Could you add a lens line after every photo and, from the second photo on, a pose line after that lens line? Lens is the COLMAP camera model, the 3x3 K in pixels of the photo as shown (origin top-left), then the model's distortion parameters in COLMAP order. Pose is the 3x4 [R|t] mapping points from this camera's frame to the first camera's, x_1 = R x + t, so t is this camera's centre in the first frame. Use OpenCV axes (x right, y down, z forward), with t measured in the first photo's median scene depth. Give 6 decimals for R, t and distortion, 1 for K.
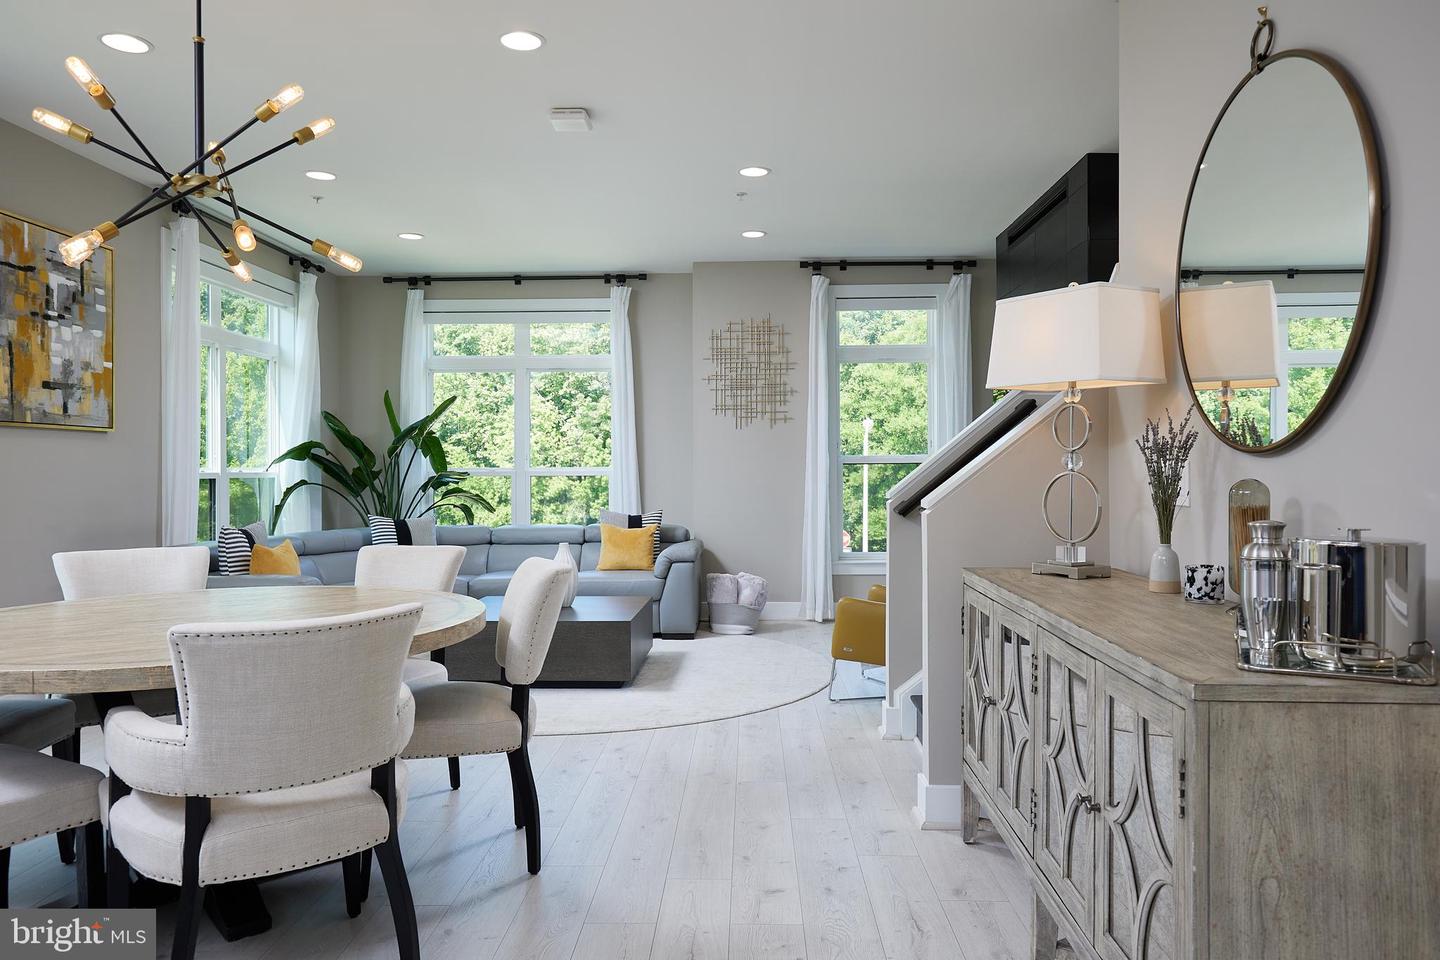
lens RADIAL K [[998.4, 0, 721.1], [0, 998.4, 472.1], [0, 0, 1]] dist [0.004961, 0.009692]
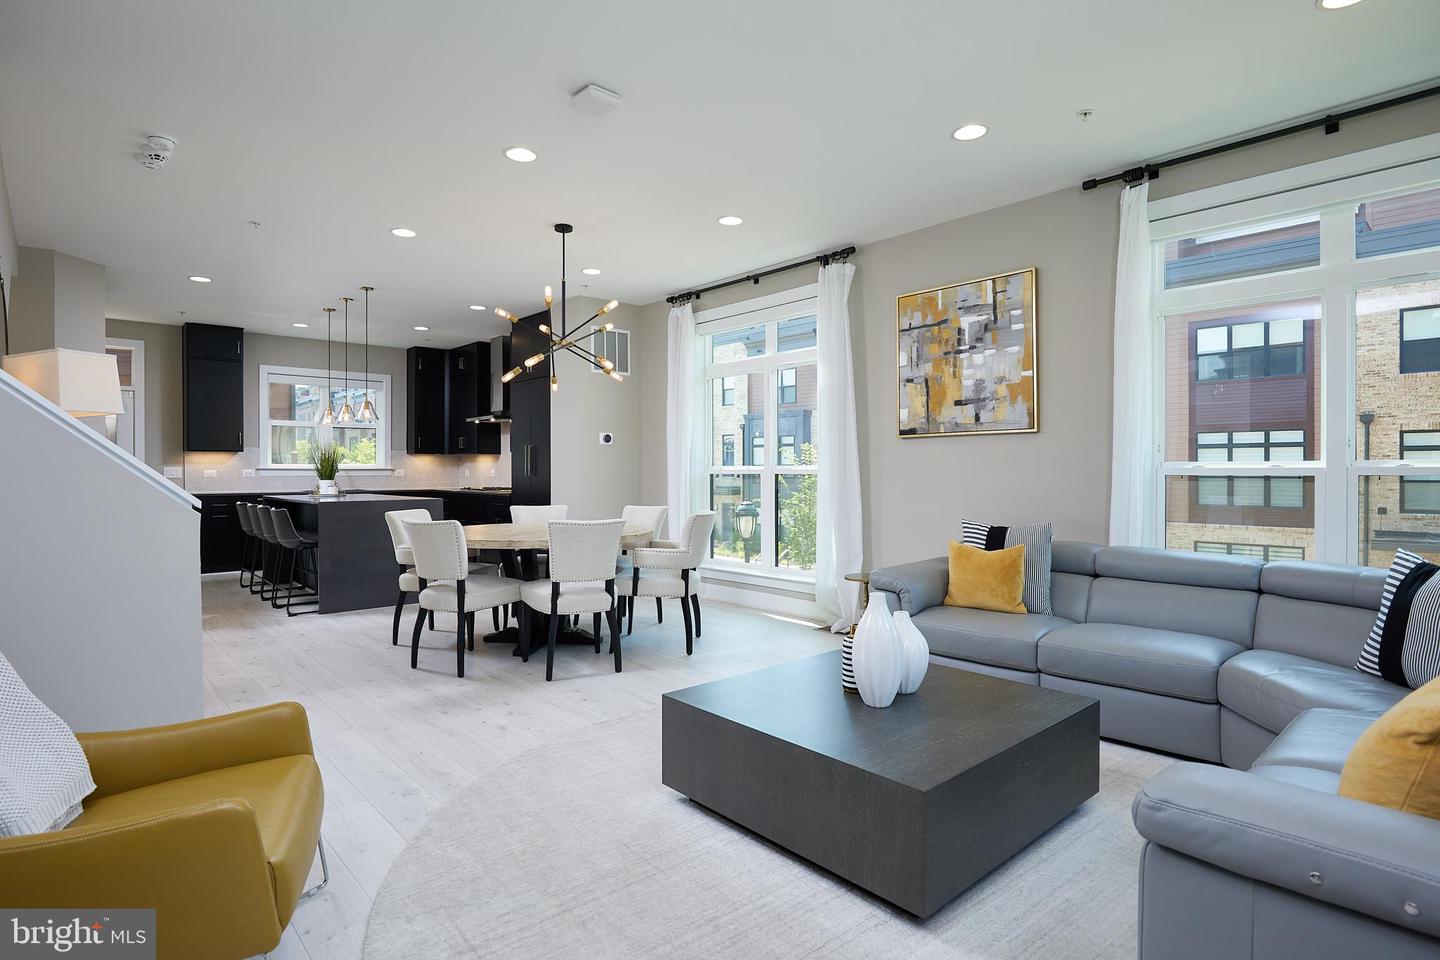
lens RADIAL K [[715.0, 0, 716.5], [0, 715.0, 481.5], [0, 0, 1]] dist [-0.034638, -0.000619]
pose [[-0.712059, 0.014324, -0.701974, 0.144694], [0.002712, 0.999841, 0.017652, 0.000221], [0.702115, 0.010665, -0.711984, 0.934733]]
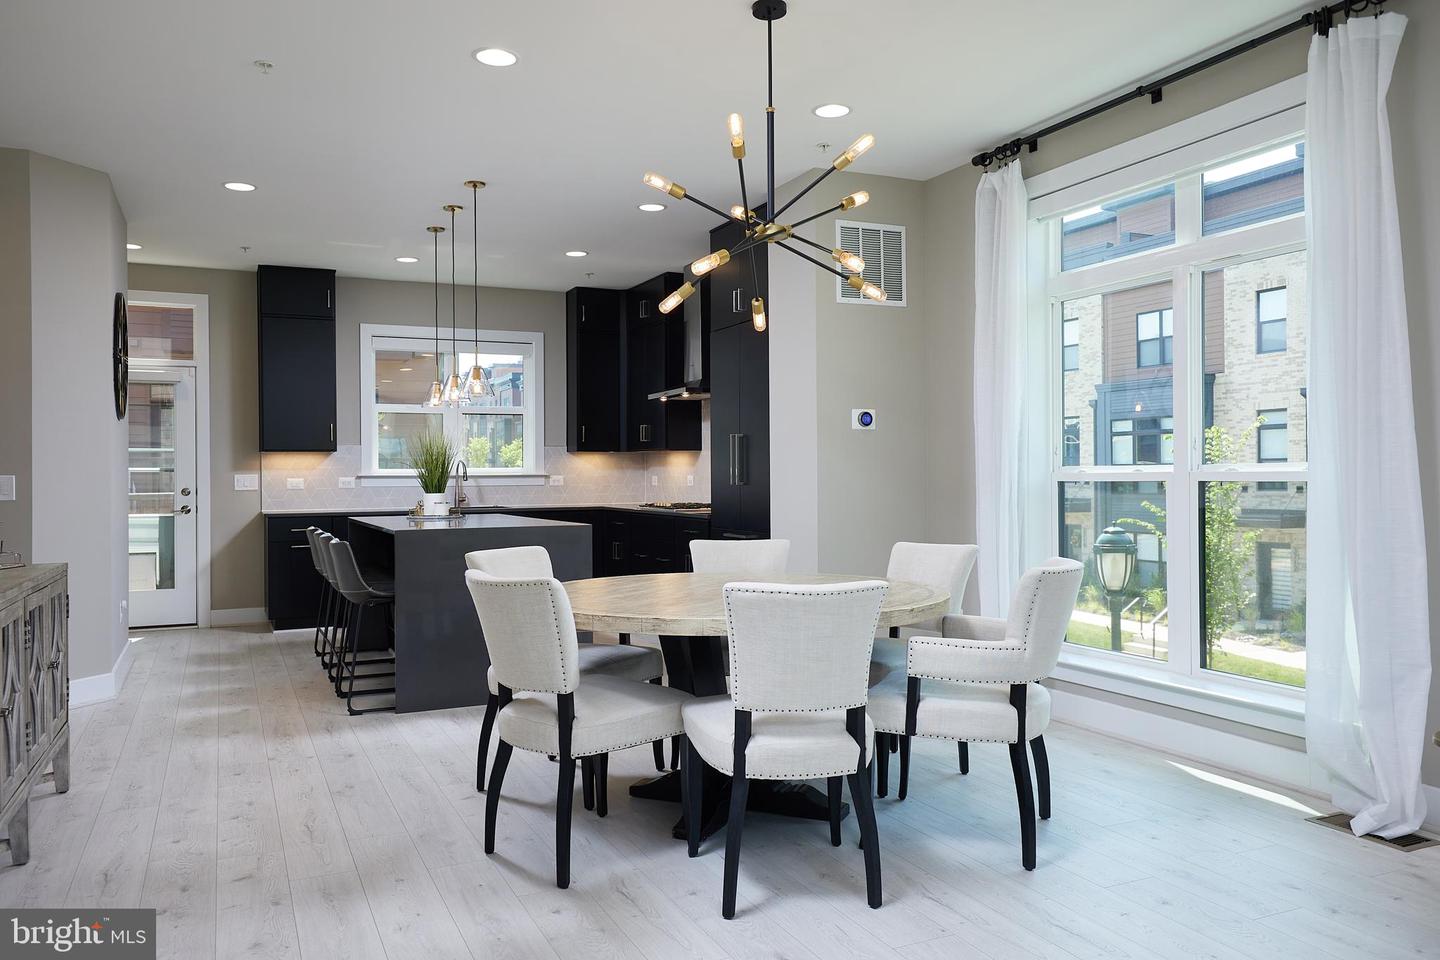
lens RADIAL K [[1039.4, 0, 718.5], [0, 1039.4, 479.6], [0, 0, 1]] dist [-0.010463, 0.013160]
pose [[-0.891032, 0.011330, -0.453798, 0.035712], [0.009984, 0.999936, 0.005361, -0.000509], [0.453830, 0.000246, -0.891088, 0.803076]]
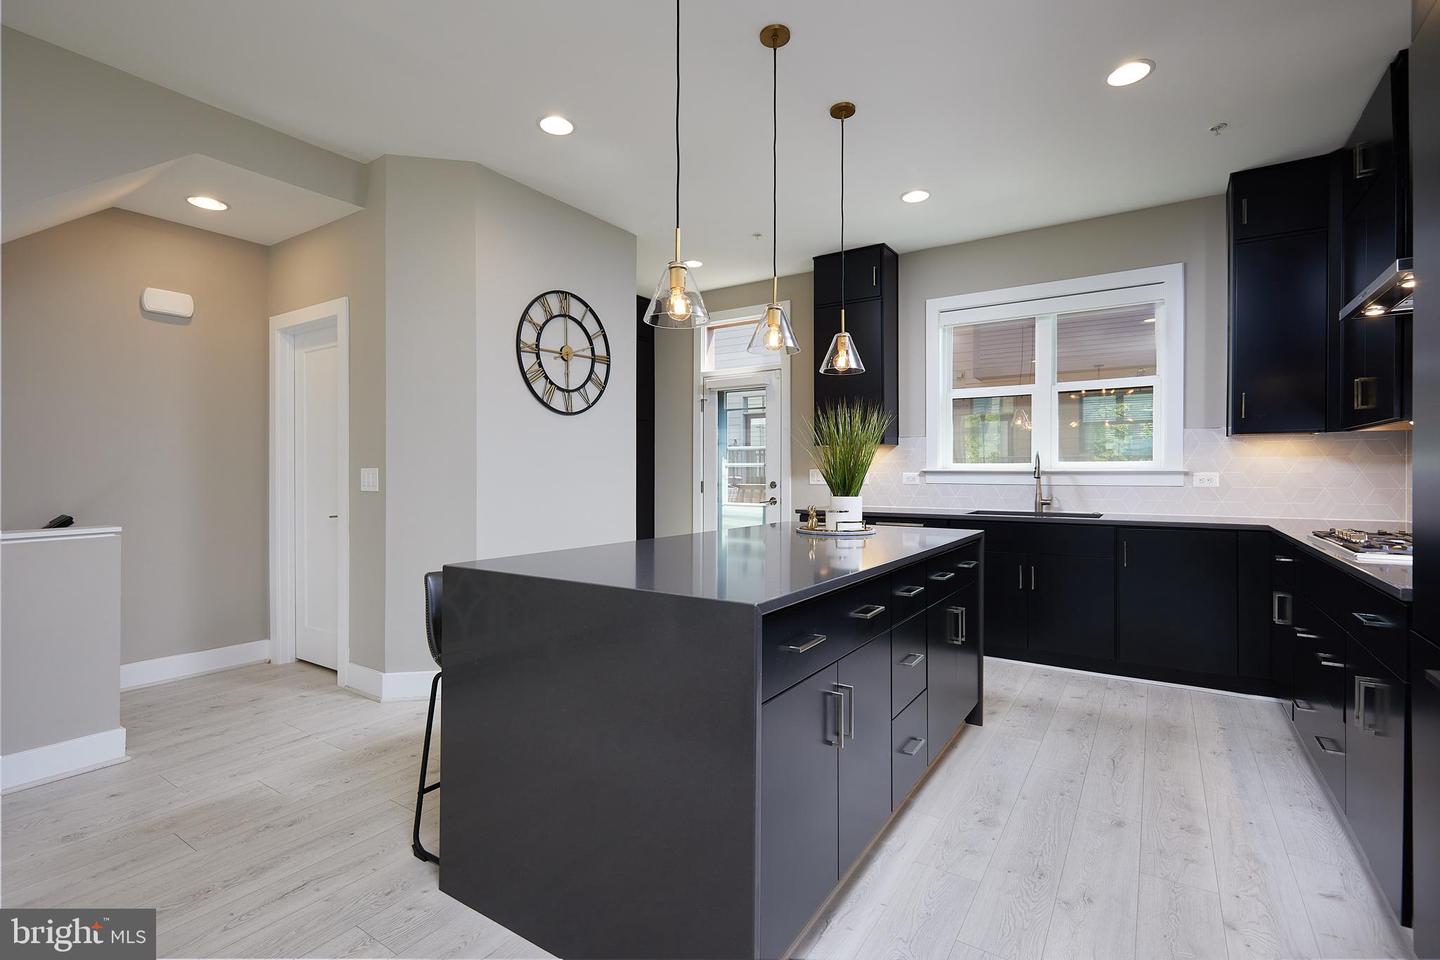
lens RADIAL K [[651.8, 0, 726.1], [0, 651.8, 470.5], [0, 0, 1]] dist [-0.008408, 0.002189]
pose [[-0.851859, 0.004164, 0.523754, -0.316582], [0.001274, 0.999982, -0.005879, 0.000607], [-0.523769, -0.004341, -0.851849, 0.226169]]
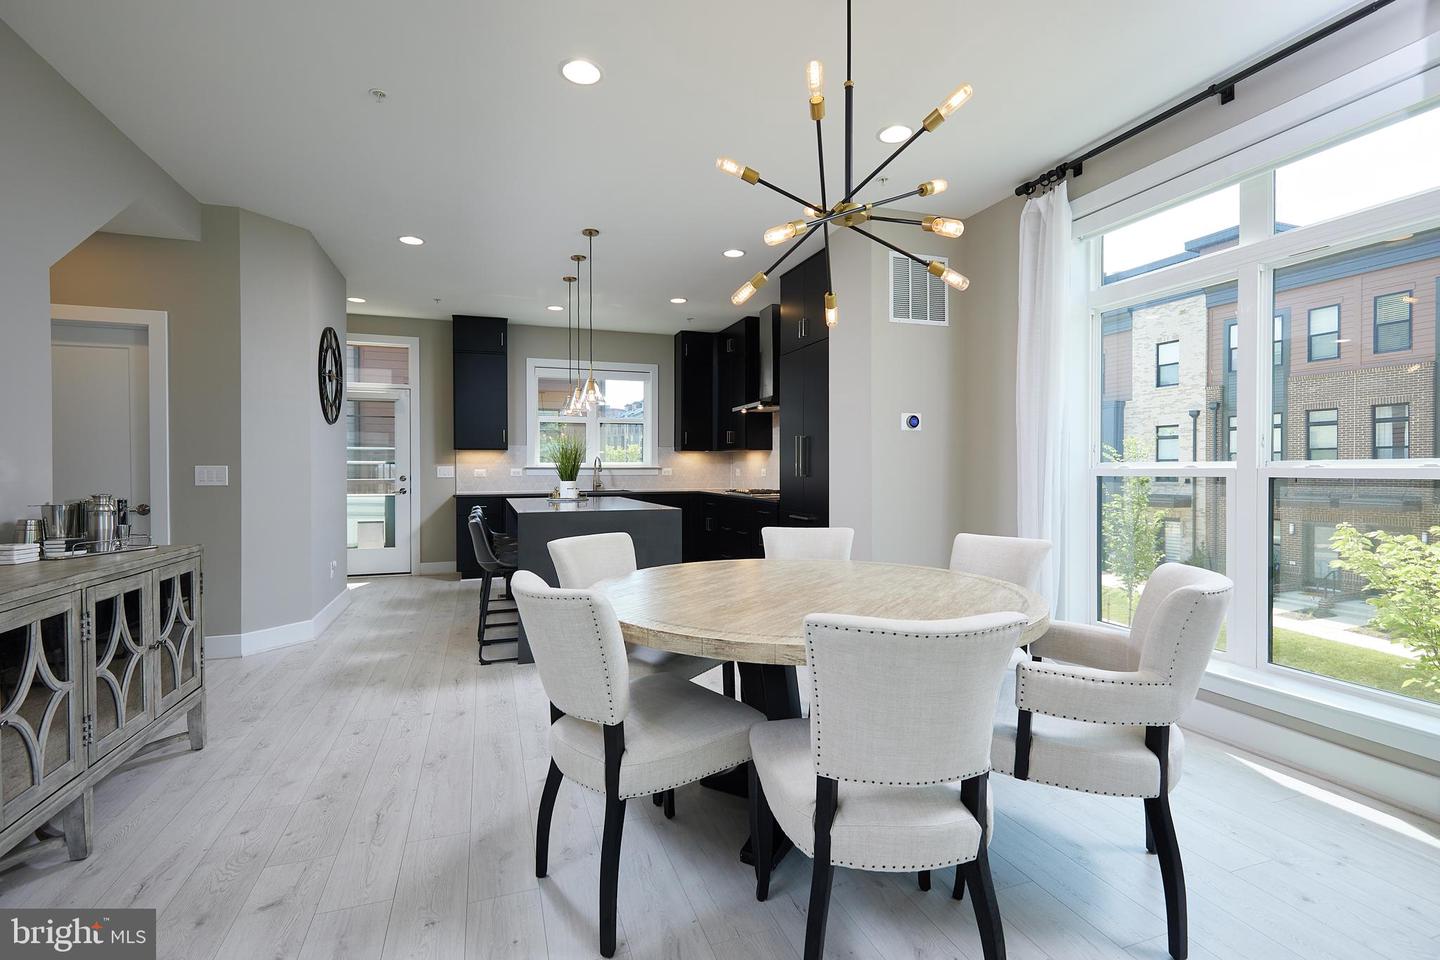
lens RADIAL K [[651.8, 0, 717.8], [0, 651.8, 474.5], [0, 0, 1]] dist [-0.008408, 0.002189]
pose [[-0.931377, 0.007640, -0.363976, -0.045465], [0.004381, 0.999943, 0.009779, -0.000463], [0.364029, 0.007513, -0.931357, 0.634685]]
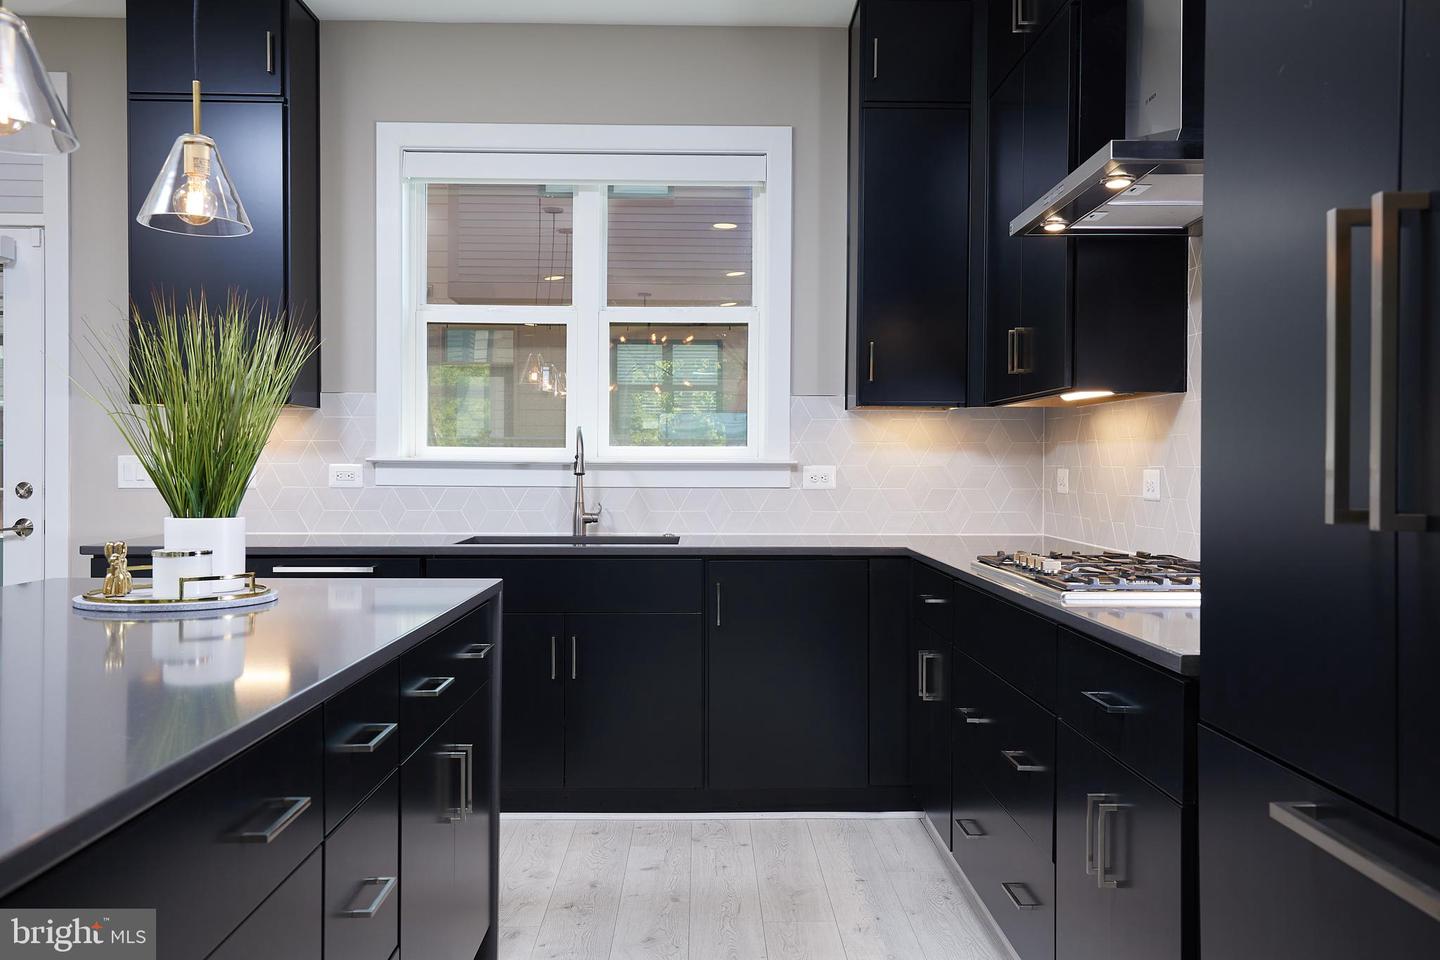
lens RADIAL K [[1156.3, 0, 712.4], [0, 1156.3, 473.0], [0, 0, 1]] dist [0.036748, -0.011887]
pose [[-0.999078, -0.001557, -0.042912, -0.291054], [-0.001733, 0.999990, 0.004057, 0.001016], [0.042906, 0.004128, -0.999071, 0.161788]]
